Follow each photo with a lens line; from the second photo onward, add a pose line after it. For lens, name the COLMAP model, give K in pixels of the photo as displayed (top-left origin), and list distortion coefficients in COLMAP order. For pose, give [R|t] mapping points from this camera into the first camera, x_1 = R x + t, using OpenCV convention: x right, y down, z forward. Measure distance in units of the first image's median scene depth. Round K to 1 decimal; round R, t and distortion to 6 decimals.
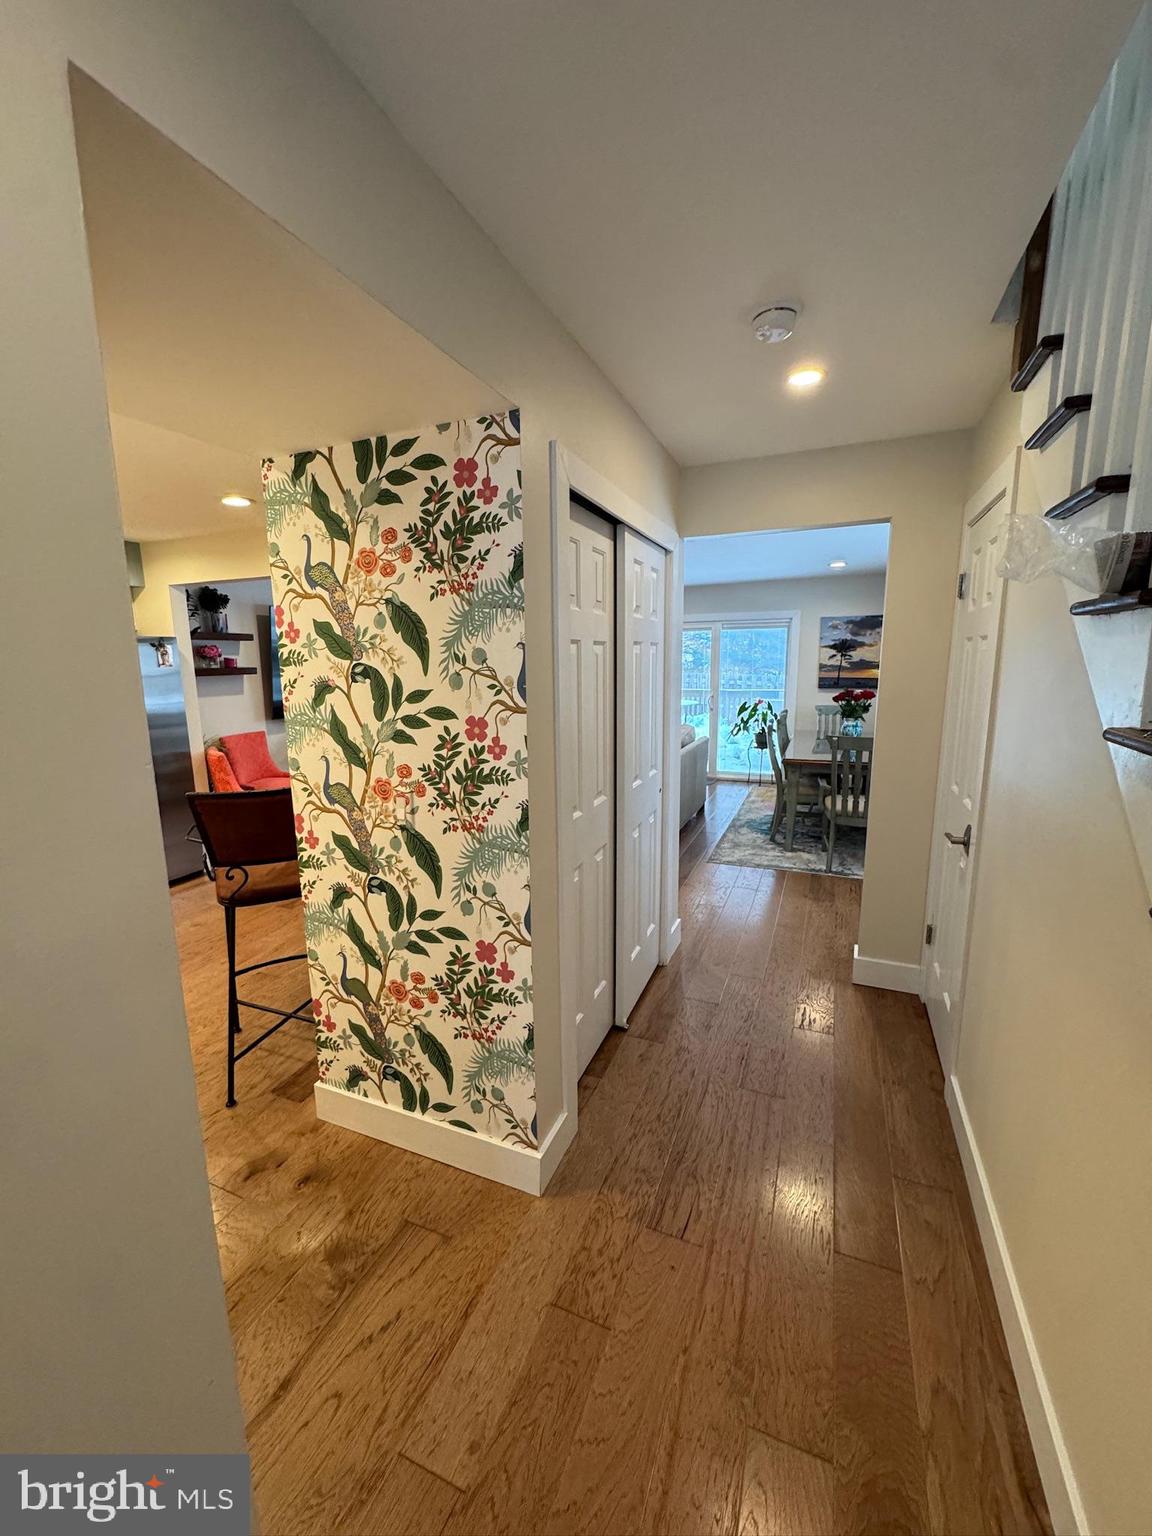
lens RADIAL K [[608.9, 0, 576.1], [0, 608.9, 765.5], [0, 0, 1]] dist [-0.002336, -0.000363]
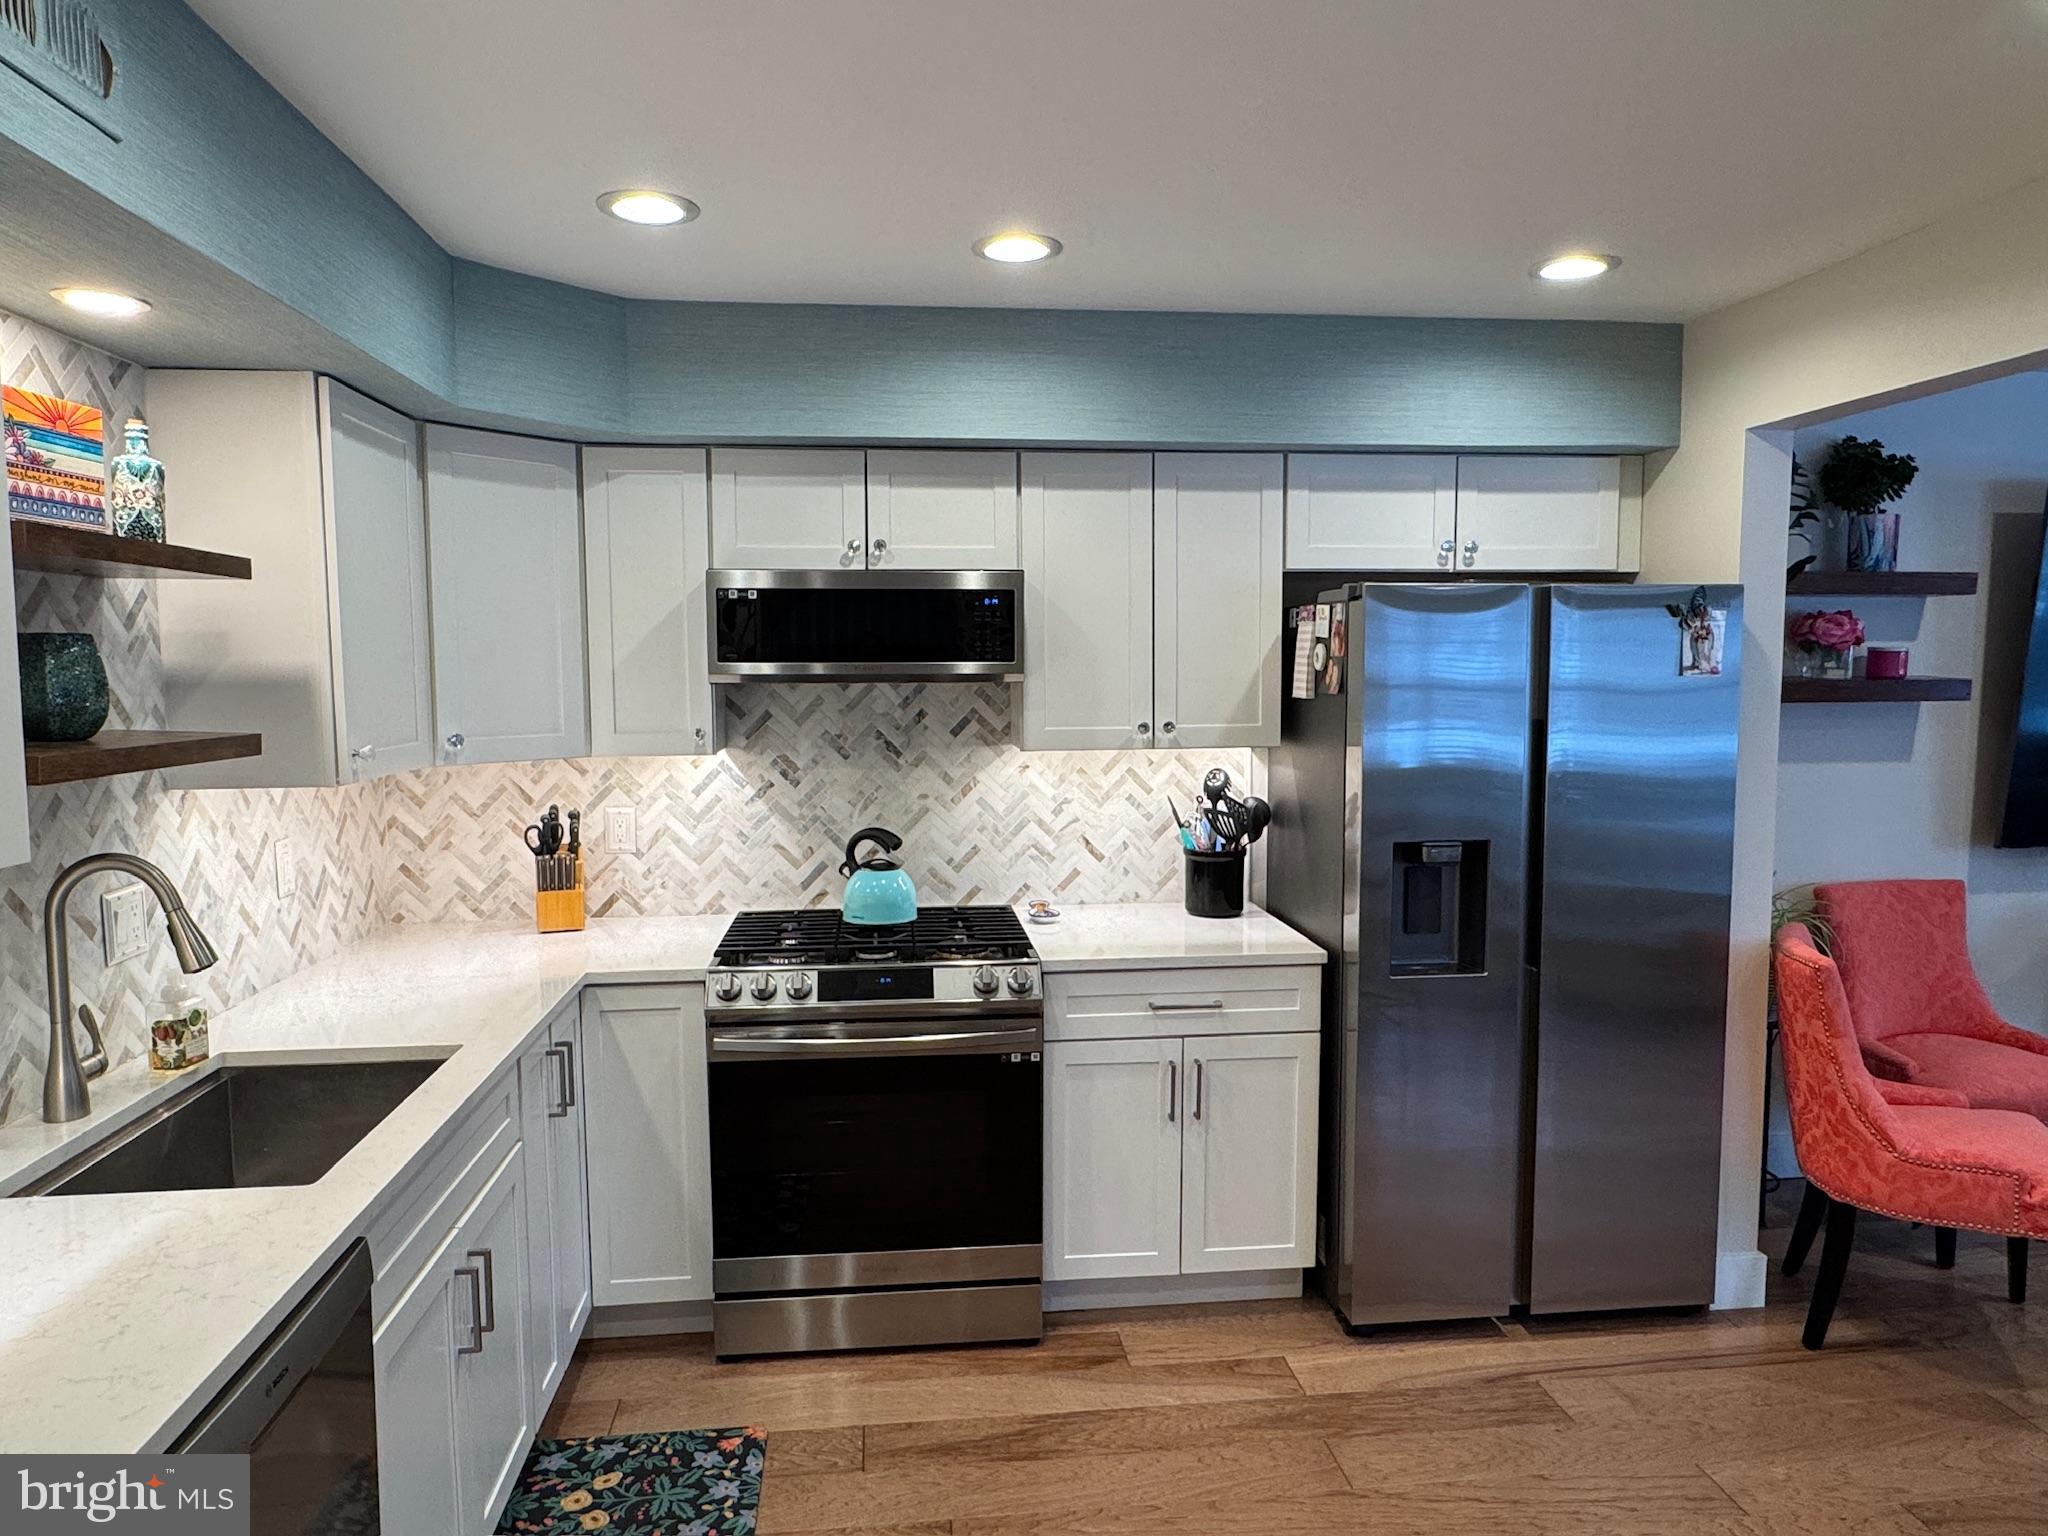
lens RADIAL K [[1298.5, 0, 1015.0], [0, 1298.5, 774.6], [0, 0, 1]] dist [-0.006050, 0.004211]
pose [[0.480528, 0.086437, -0.872709, -0.602016], [-0.152341, 0.988229, 0.013997, -0.160255], [0.863646, 0.126224, 0.488040, 0.878625]]
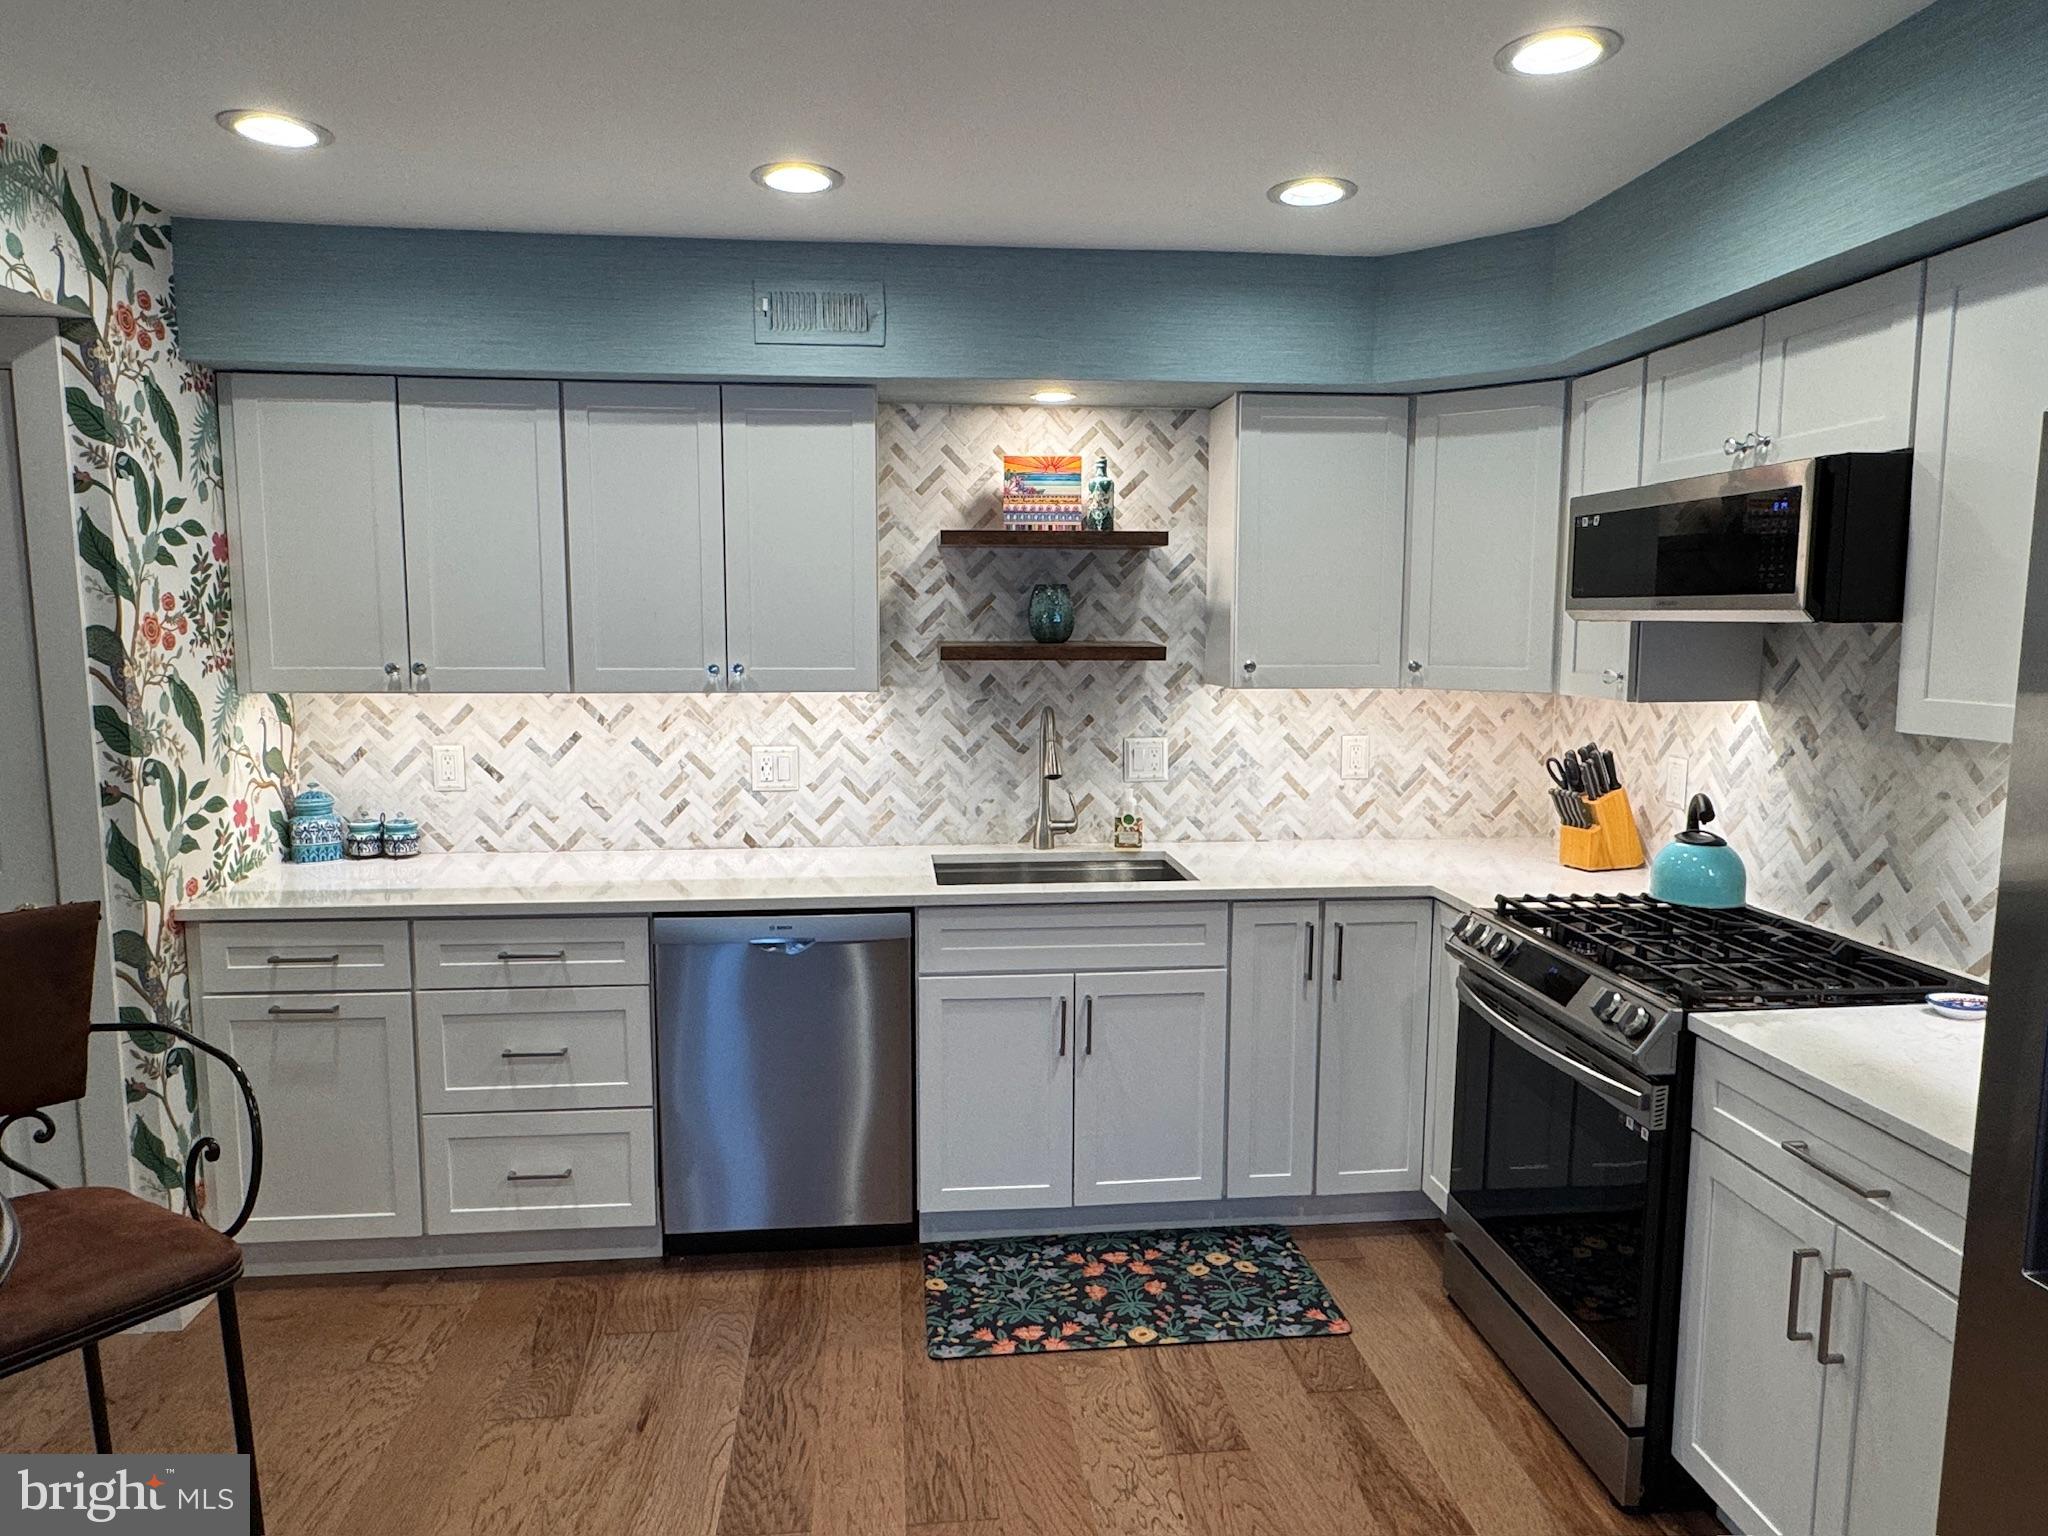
lens RADIAL K [[1298.5, 0, 1024.7], [0, 1298.5, 776.4], [0, 0, 1]] dist [-0.006050, 0.004211]
pose [[-0.878711, 0.071154, -0.472022, -0.972607], [-0.070737, 0.958502, 0.276170, -0.420392], [0.472085, 0.276063, -0.837213, 2.532788]]
